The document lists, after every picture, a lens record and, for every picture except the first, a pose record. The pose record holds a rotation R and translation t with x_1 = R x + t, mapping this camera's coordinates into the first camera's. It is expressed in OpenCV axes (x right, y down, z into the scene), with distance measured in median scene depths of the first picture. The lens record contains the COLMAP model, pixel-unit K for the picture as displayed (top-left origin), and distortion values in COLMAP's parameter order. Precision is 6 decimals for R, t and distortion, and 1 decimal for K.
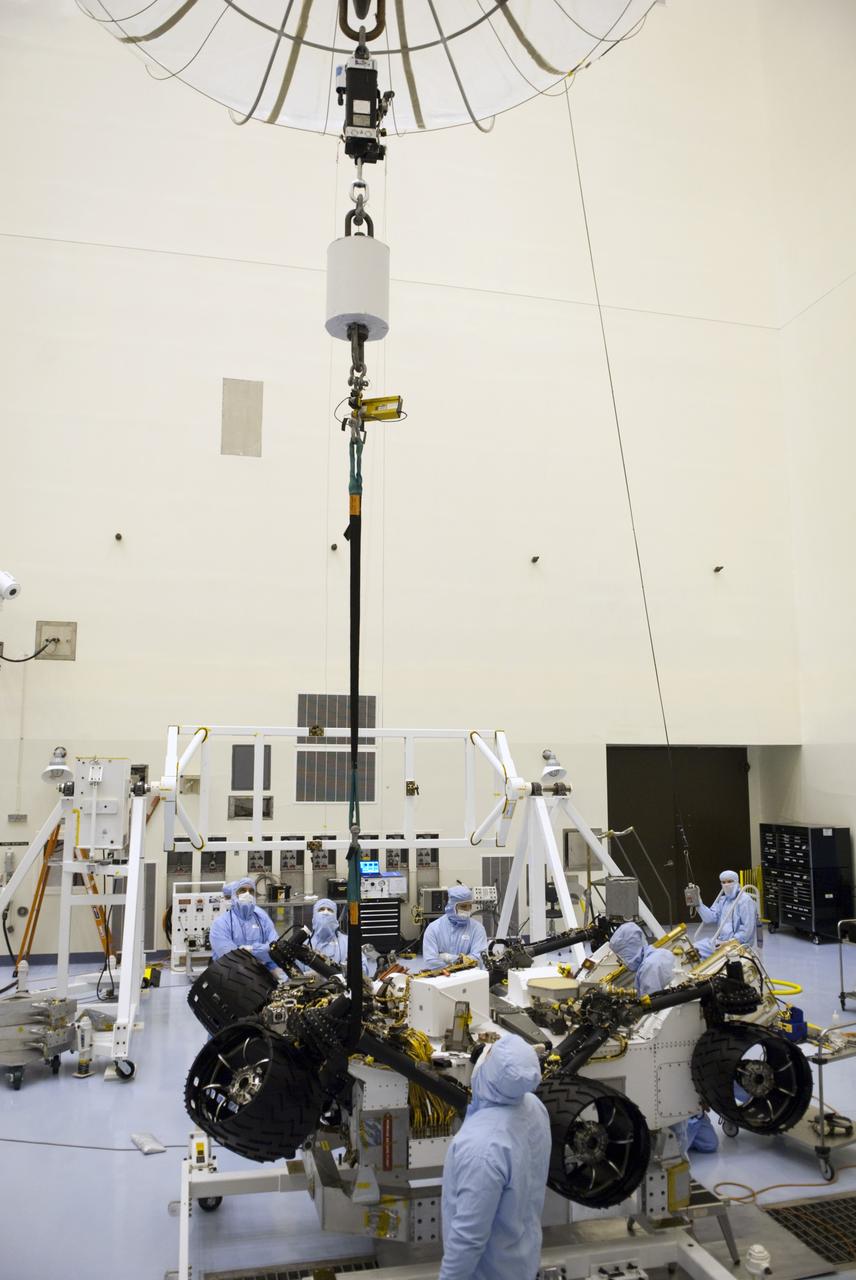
lens RADIAL K [[945.3, 0, 430.7], [0, 945.3, 633.6], [0, 0, 1]] dist [-0.029040, -0.018991]
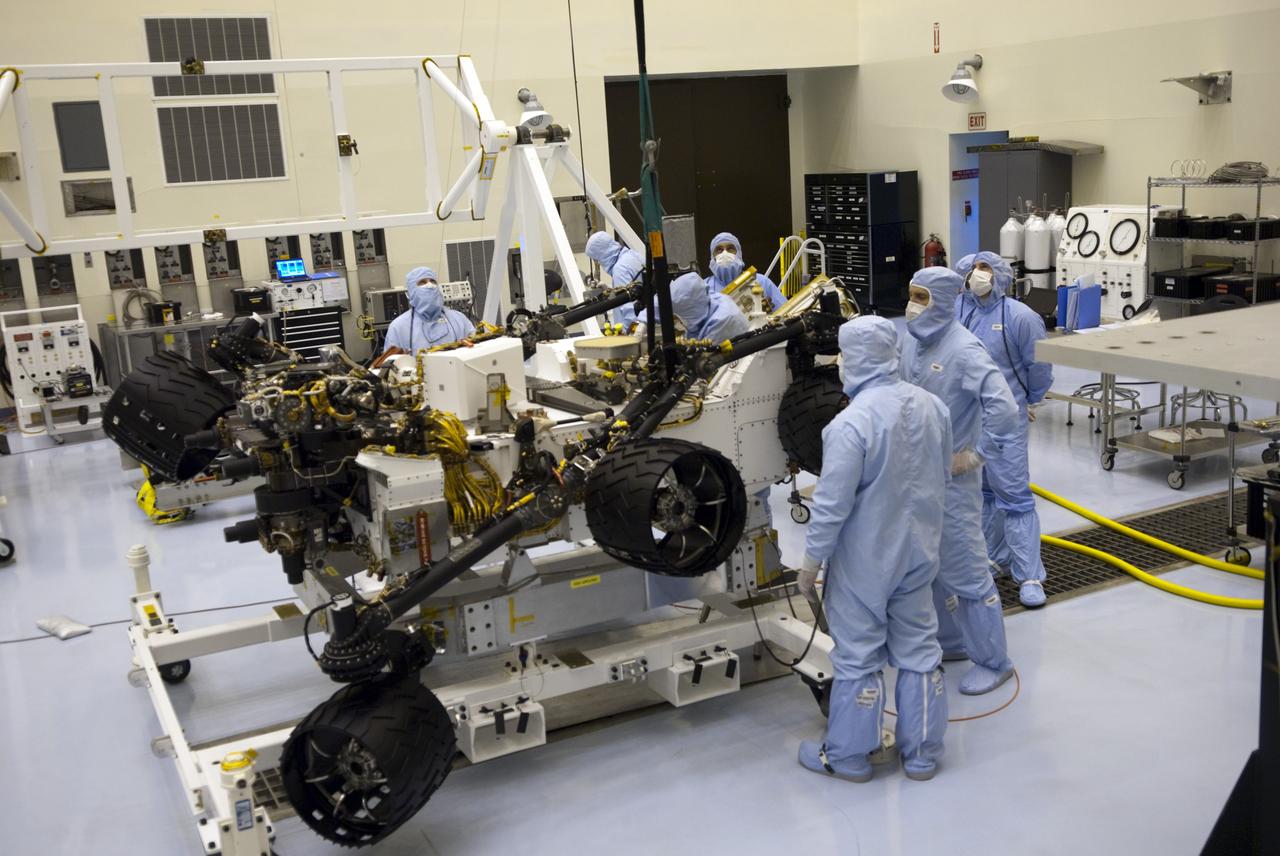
lens RADIAL K [[1325.0, 0, 607.7], [0, 1325.0, 432.8], [0, 0, 1]] dist [0.040542, 0.000000]
pose [[0.972100, -0.107969, 0.208241, -0.086510], [0.033769, 0.942937, 0.331256, 0.063910], [-0.232123, -0.314981, 0.920275, -0.029379]]
